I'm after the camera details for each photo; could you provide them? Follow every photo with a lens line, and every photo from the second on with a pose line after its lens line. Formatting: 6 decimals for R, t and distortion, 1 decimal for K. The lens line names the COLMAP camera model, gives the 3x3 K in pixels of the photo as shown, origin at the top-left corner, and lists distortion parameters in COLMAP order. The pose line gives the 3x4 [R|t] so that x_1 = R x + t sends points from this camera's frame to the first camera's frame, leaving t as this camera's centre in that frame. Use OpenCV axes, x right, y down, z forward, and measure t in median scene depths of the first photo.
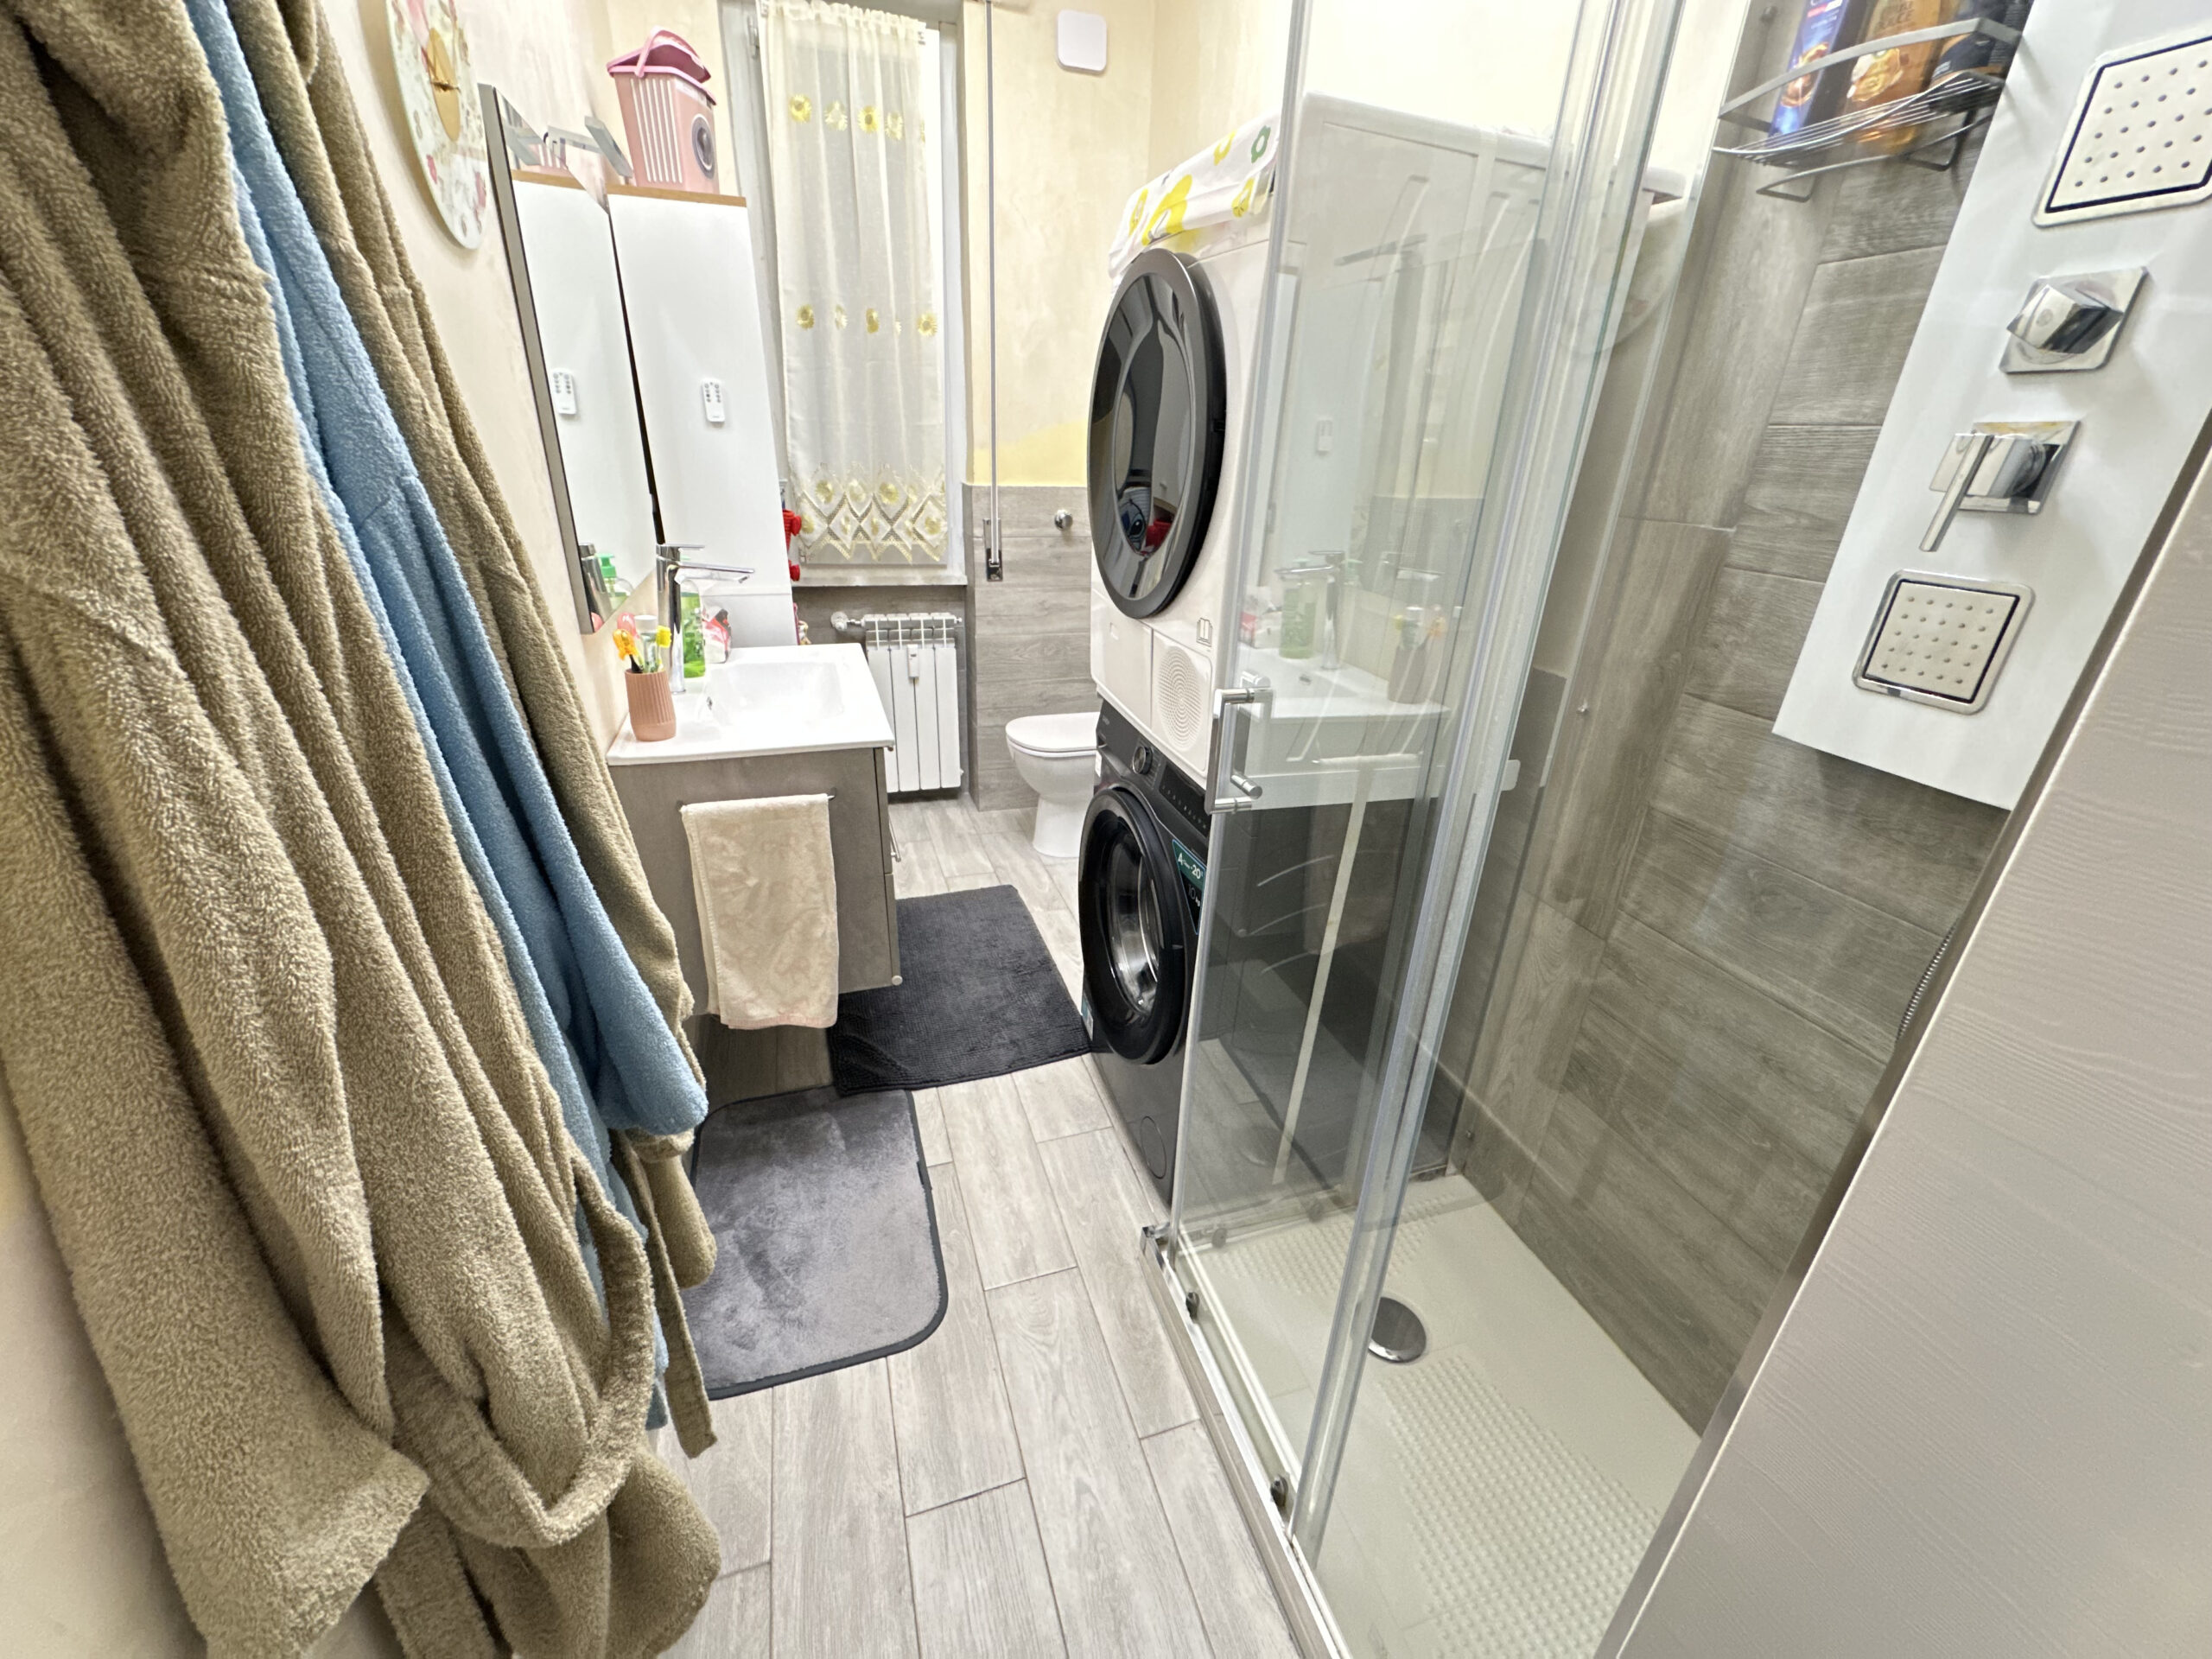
lens RADIAL K [[883.1, 0, 1106.0], [0, 883.1, 829.9], [0, 0, 1]] dist [-0.005659, 0.000853]
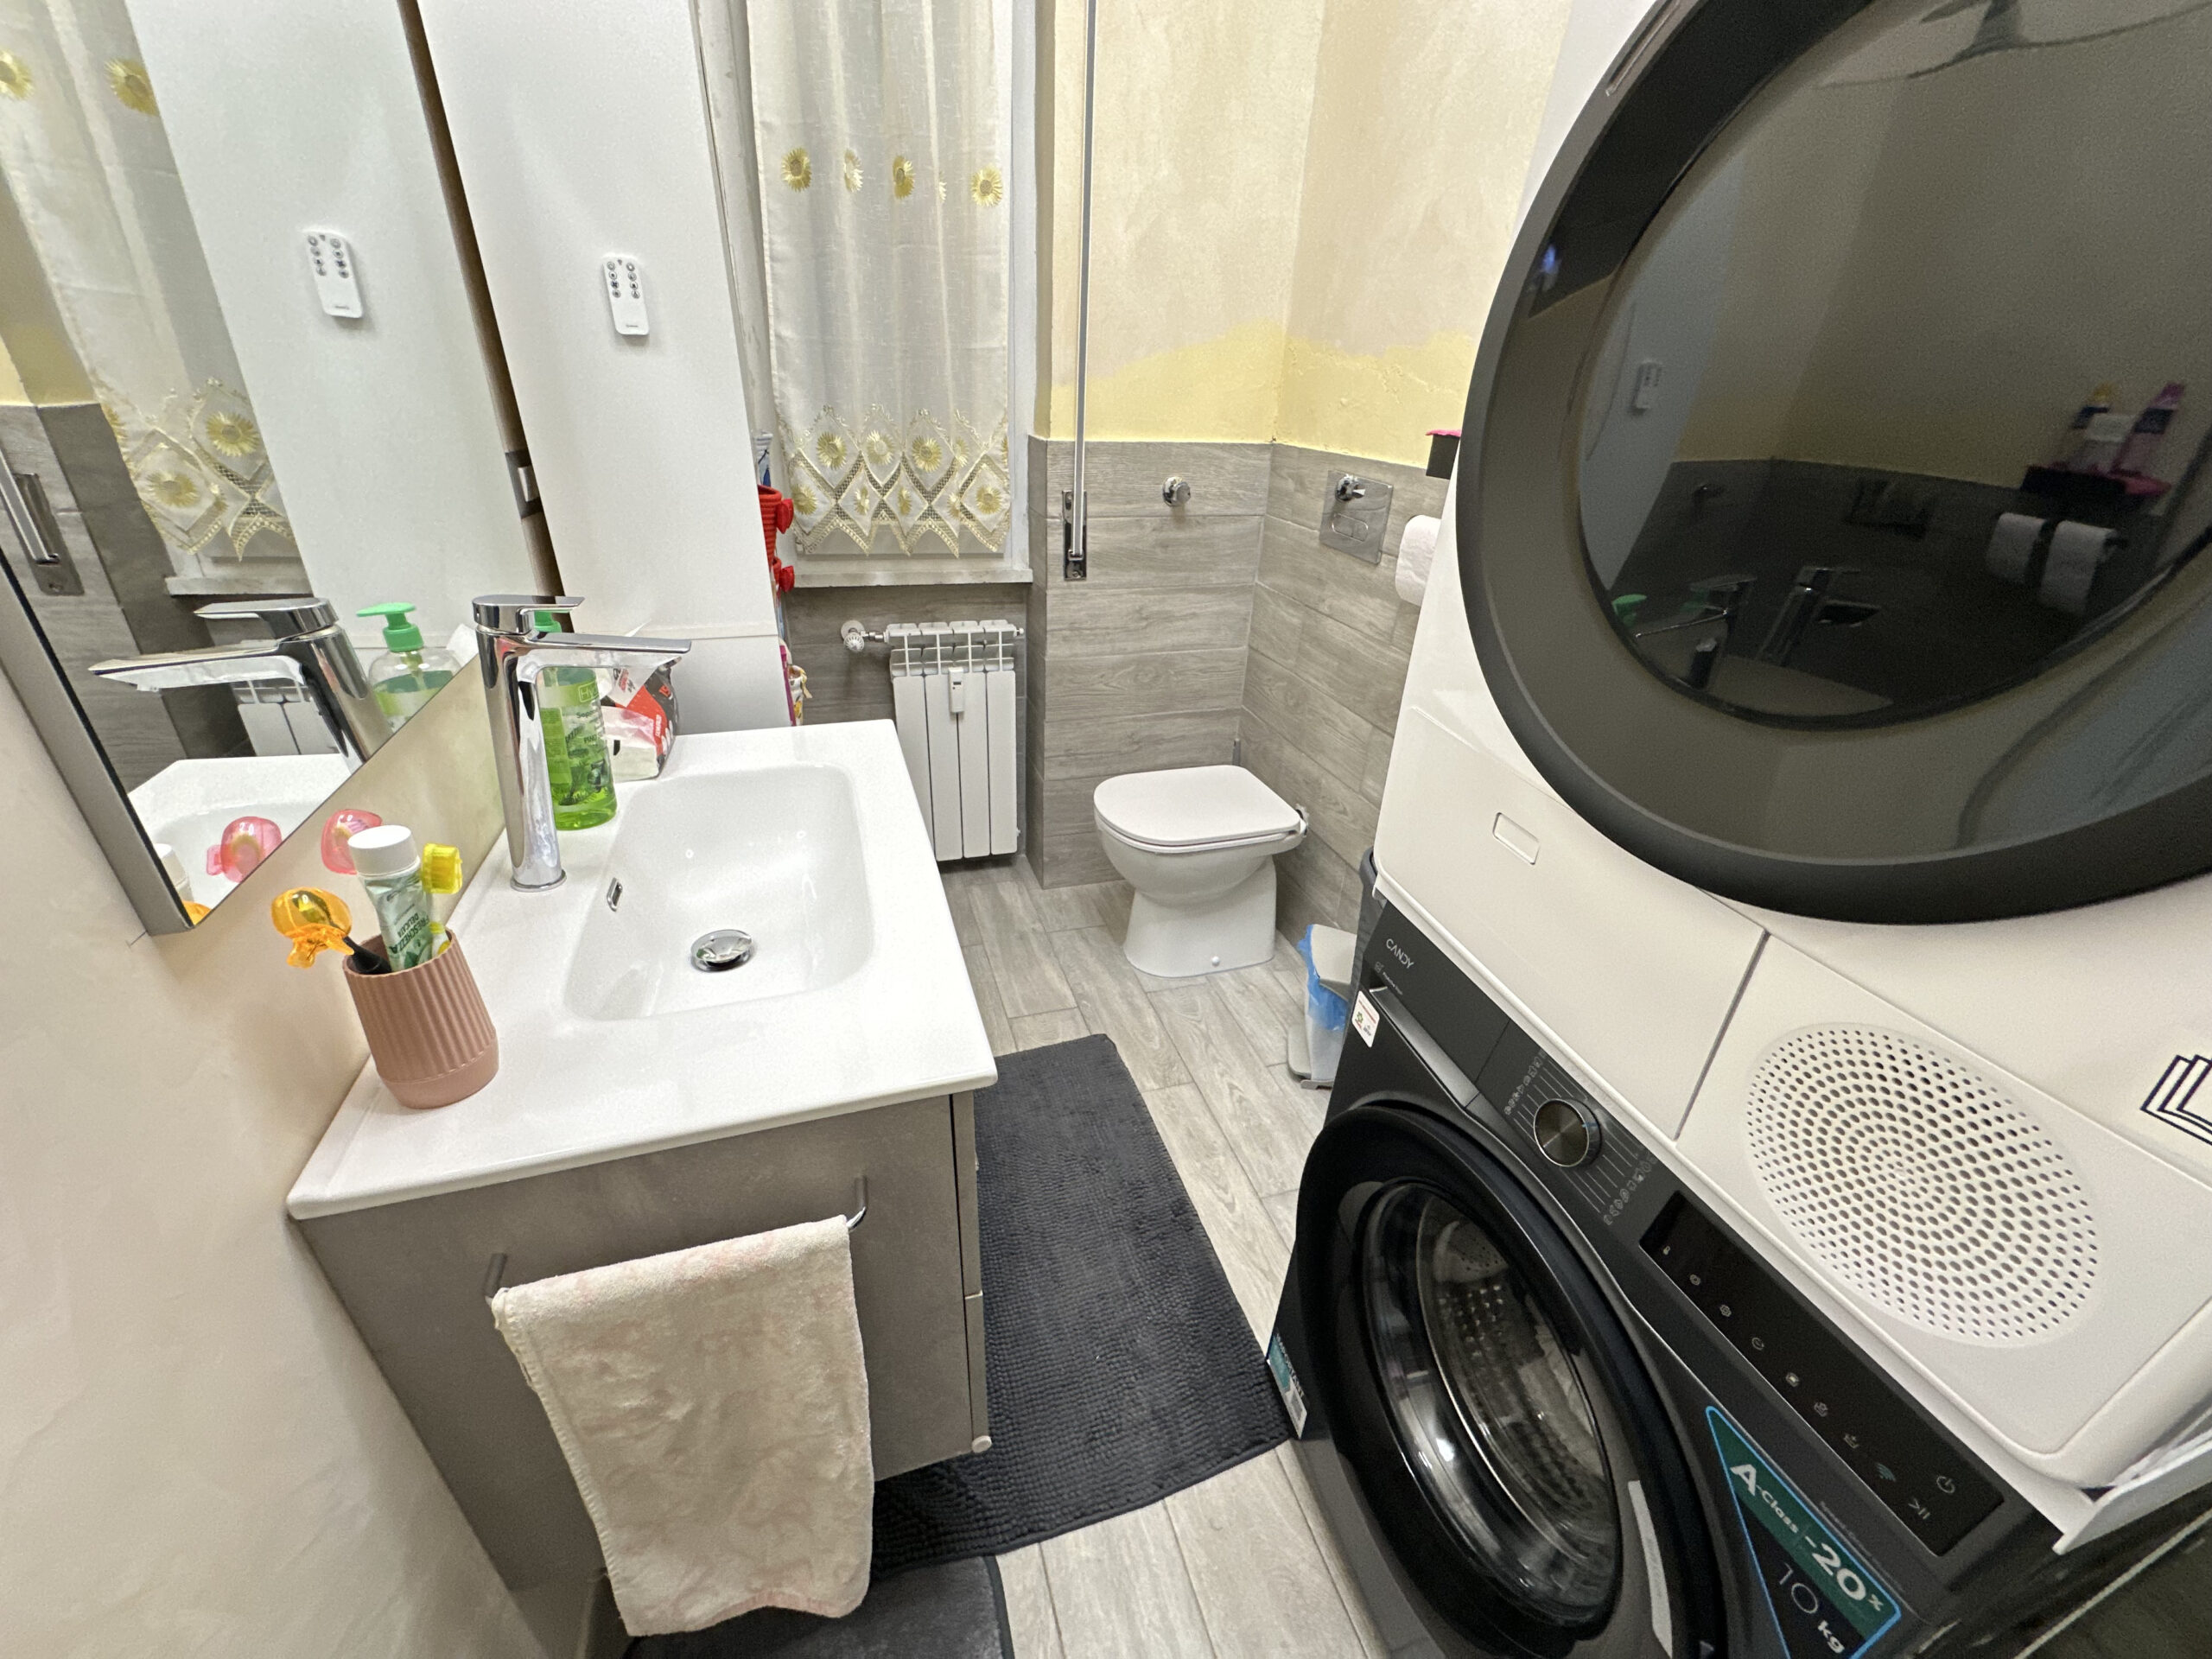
lens RADIAL K [[883.1, 0, 1103.9], [0, 883.1, 830.8], [0, 0, 1]] dist [-0.005659, 0.000853]
pose [[0.999894, 0.010131, -0.010438, -0.100702], [-0.009441, 0.997892, 0.064204, -0.138546], [0.011066, -0.064099, 0.997882, 0.312952]]
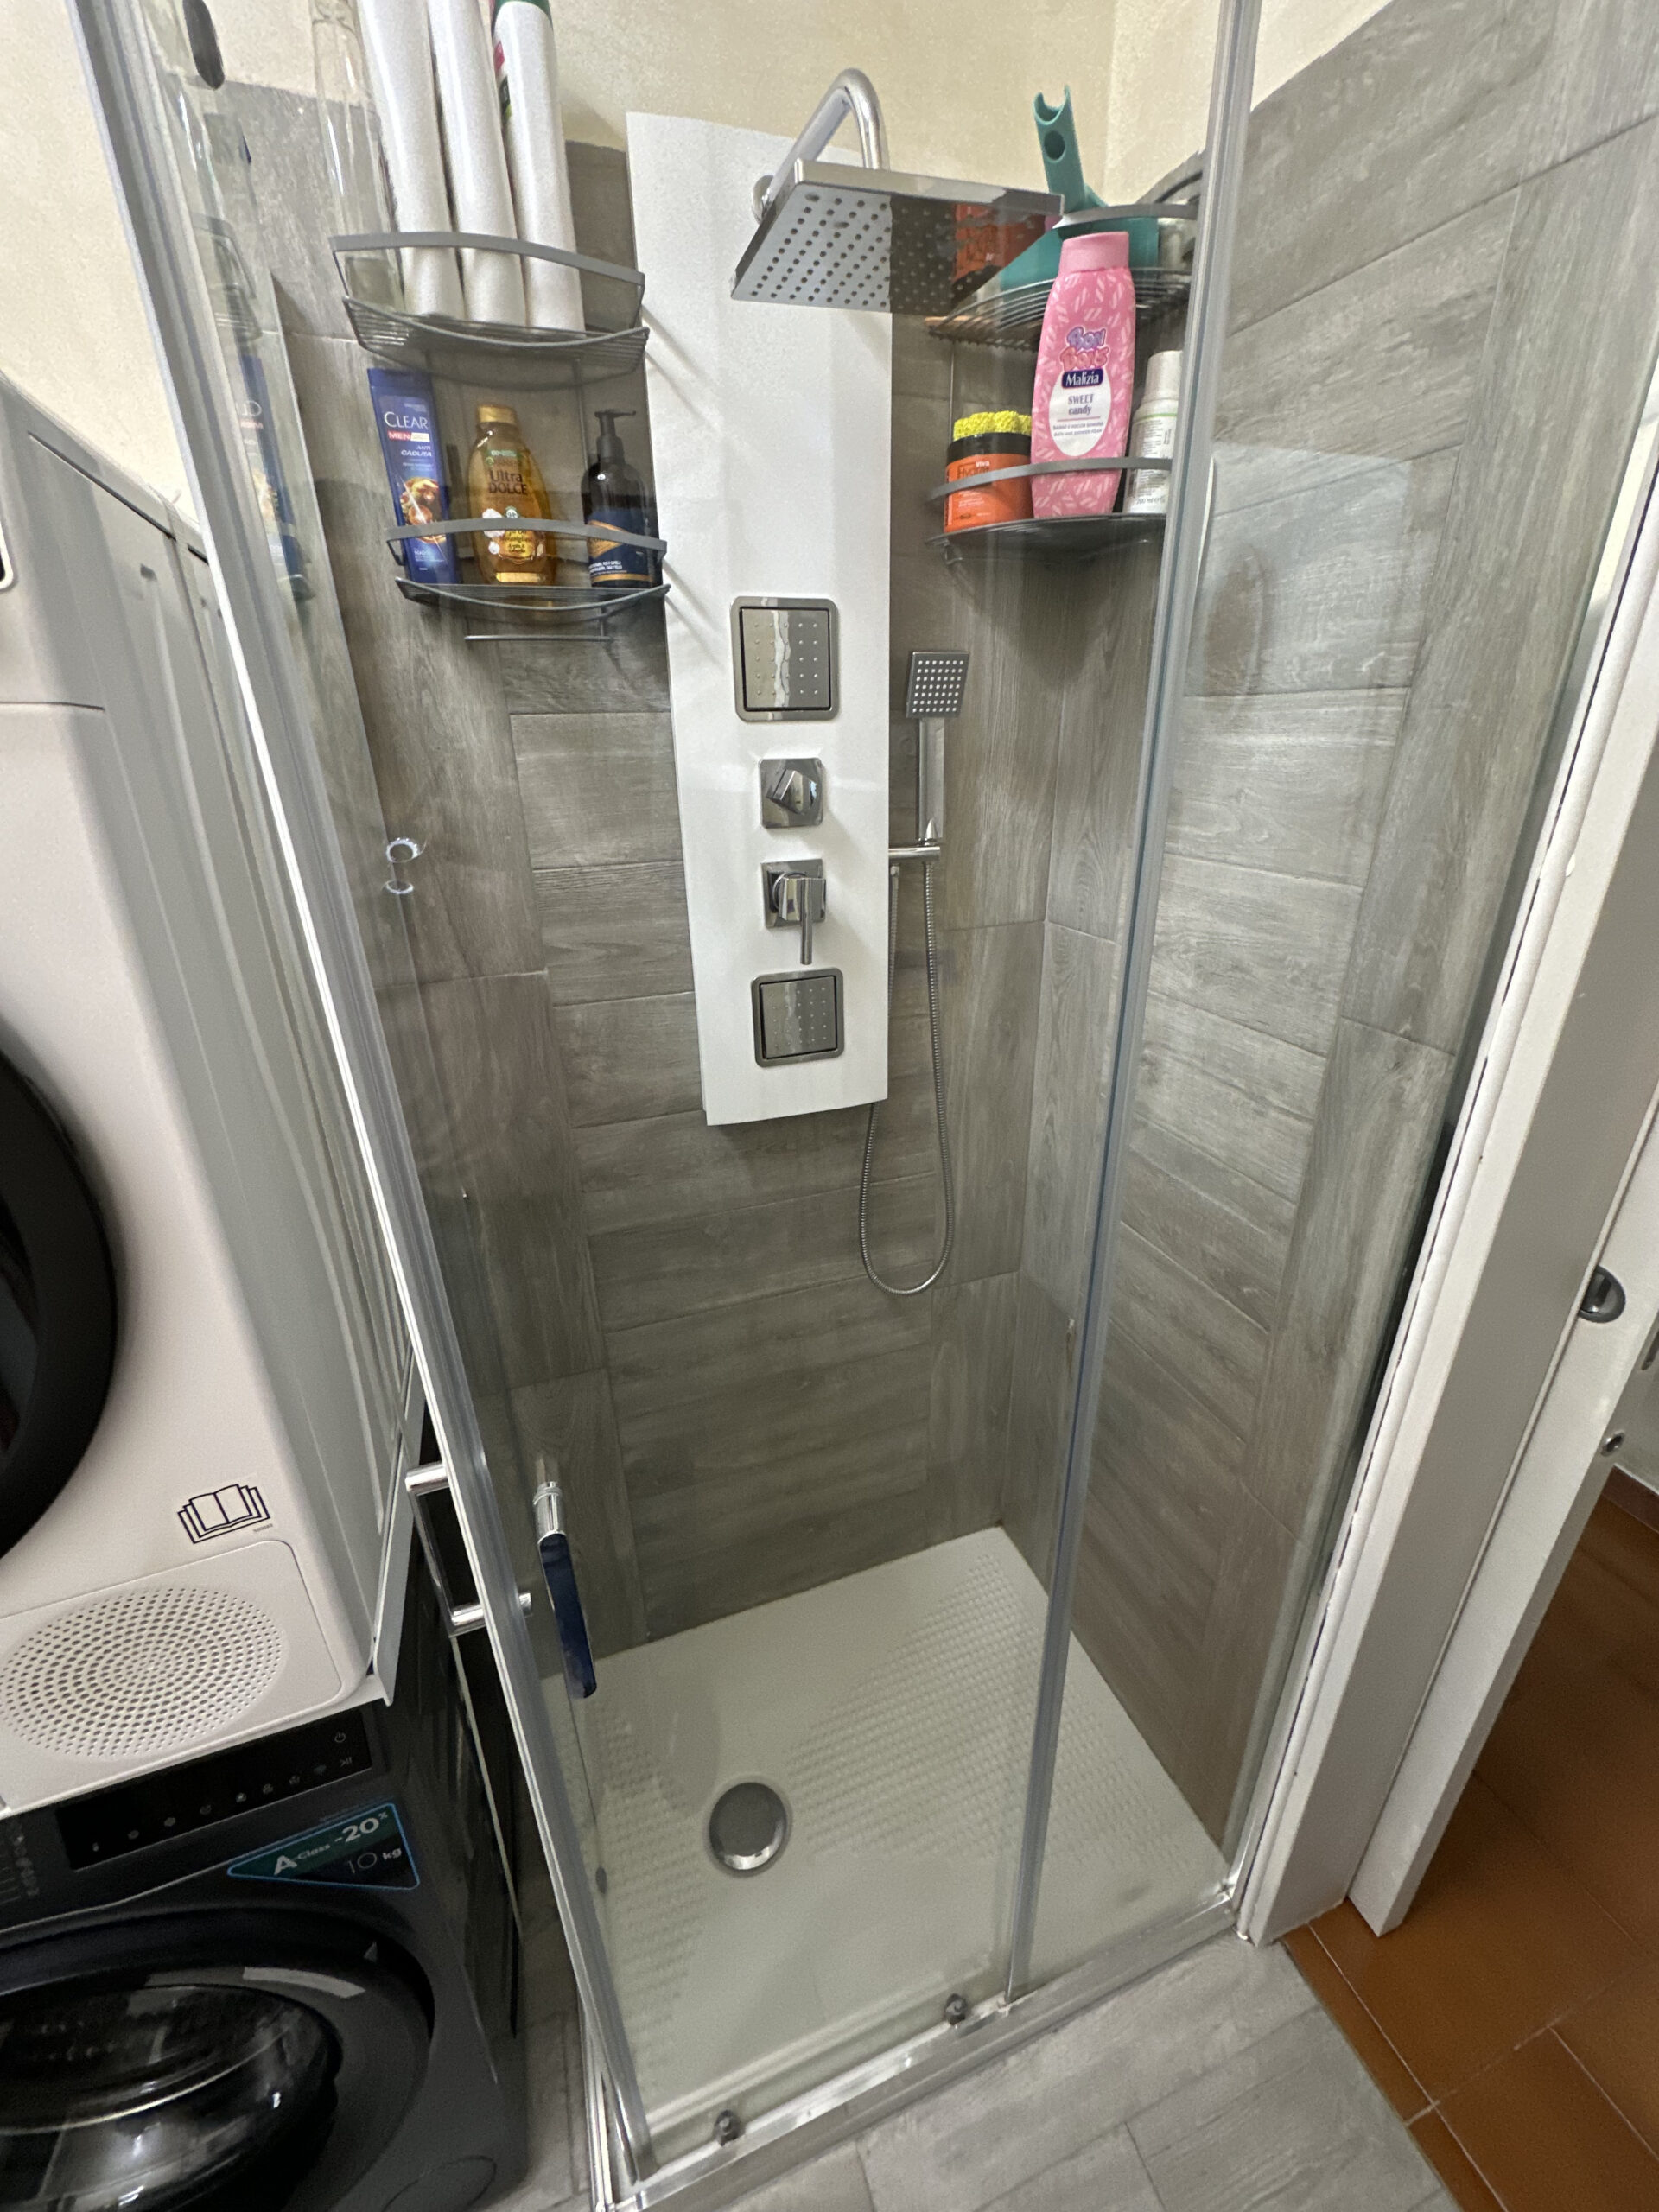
lens RADIAL K [[883.1, 0, 827.0], [0, 883.1, 1110.4], [0, 0, 1]] dist [-0.005659, 0.000853]
pose [[-0.032051, -0.434890, 0.899913, -0.090911], [0.422553, 0.810058, 0.406516, -0.187499], [-0.905771, 0.393290, 0.157801, 0.245208]]
